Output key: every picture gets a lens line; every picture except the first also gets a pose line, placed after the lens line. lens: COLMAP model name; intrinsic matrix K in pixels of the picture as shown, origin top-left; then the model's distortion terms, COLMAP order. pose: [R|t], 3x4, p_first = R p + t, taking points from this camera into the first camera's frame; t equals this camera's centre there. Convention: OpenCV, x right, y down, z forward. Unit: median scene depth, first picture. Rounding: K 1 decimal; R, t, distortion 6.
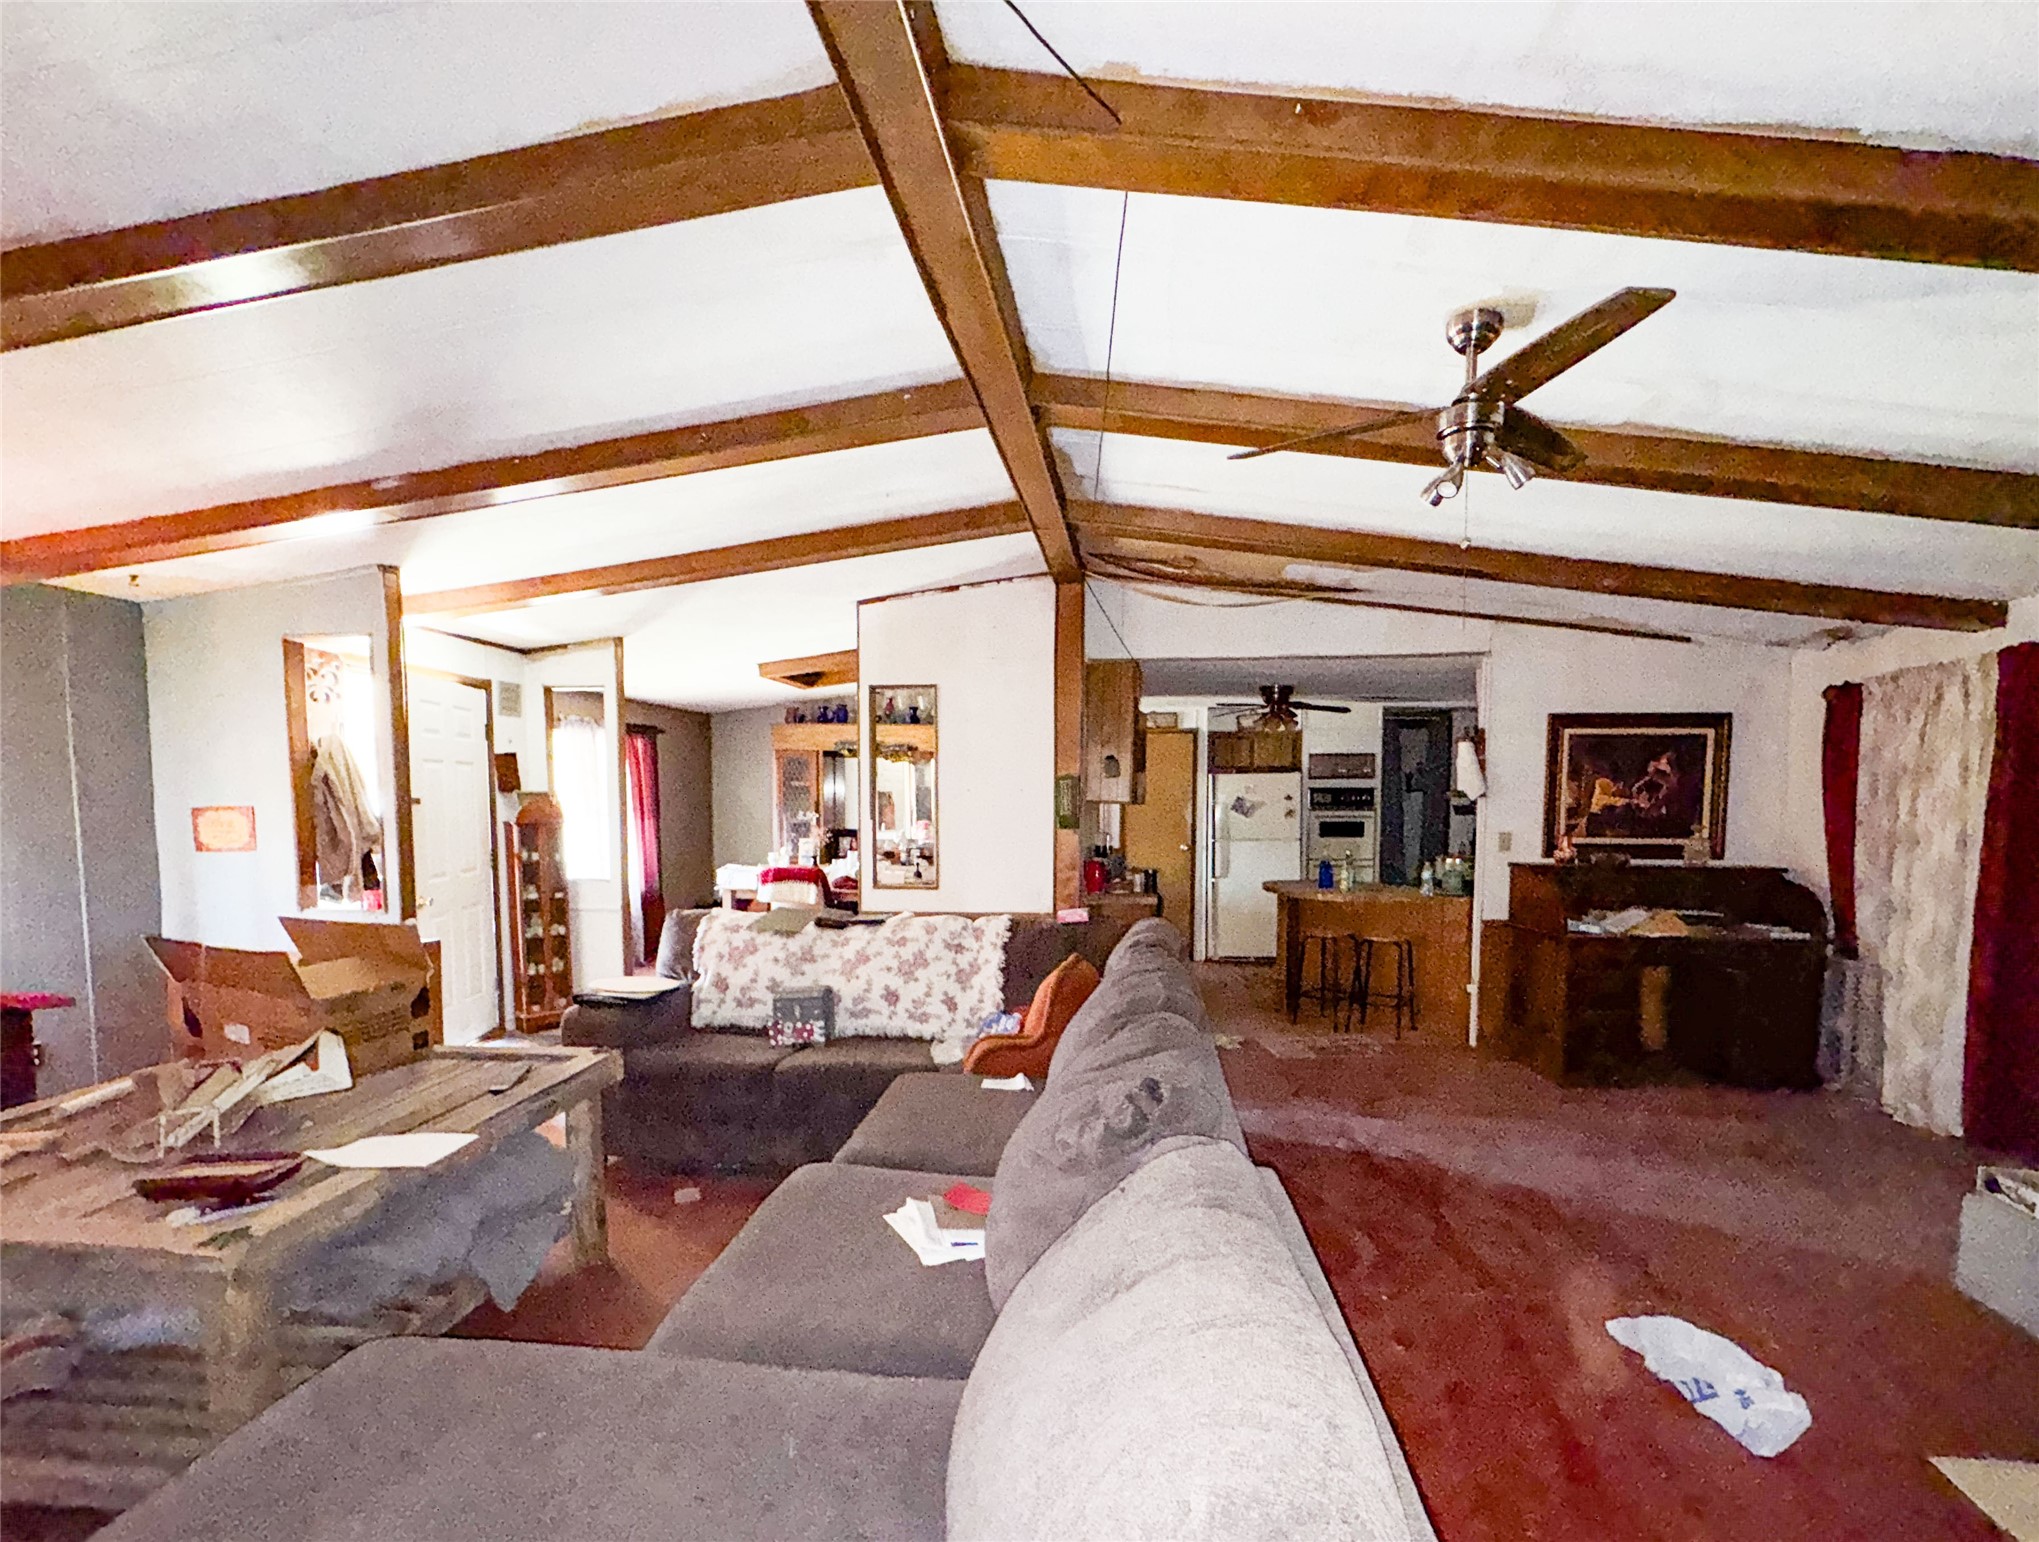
lens RADIAL K [[812.0, 0, 1061.8], [0, 812.0, 846.8], [0, 0, 1]] dist [0.000929, 0.000008]
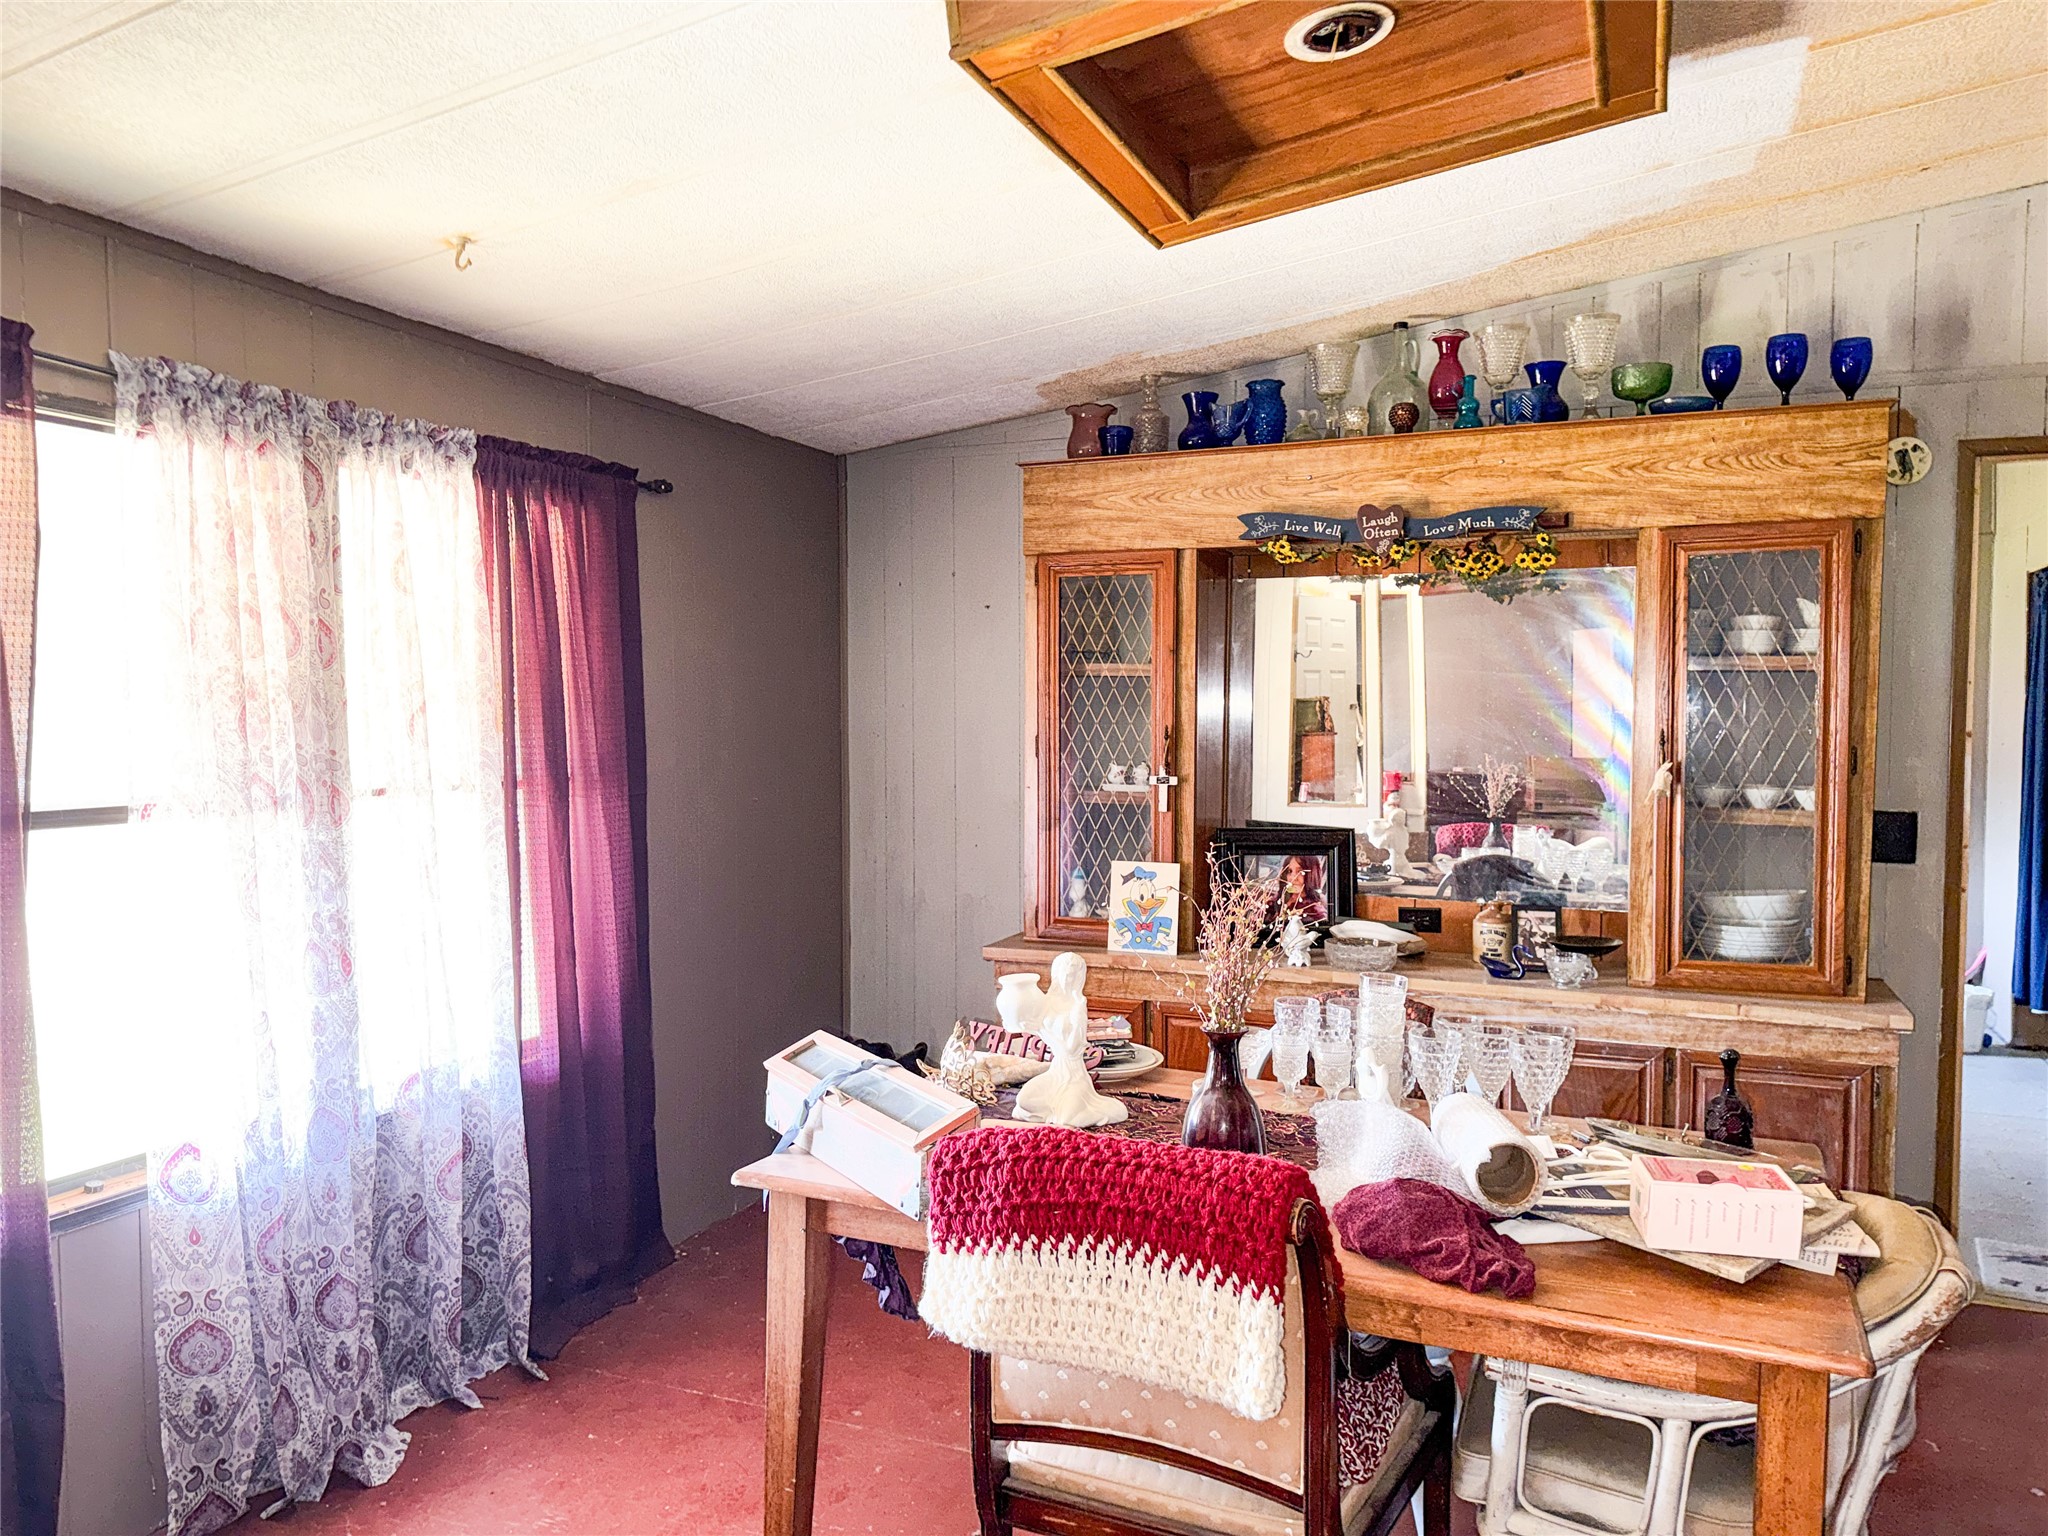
lens RADIAL K [[1428.6, 0, 1023.5], [0, 1428.6, 774.4], [0, 0, 1]] dist [0.002077, 0.000138]
pose [[0.940544, 0.009847, -0.339528, -0.183243], [-0.013750, 0.999864, -0.009090, -0.036558], [0.339393, 0.013218, 0.940552, 0.523152]]
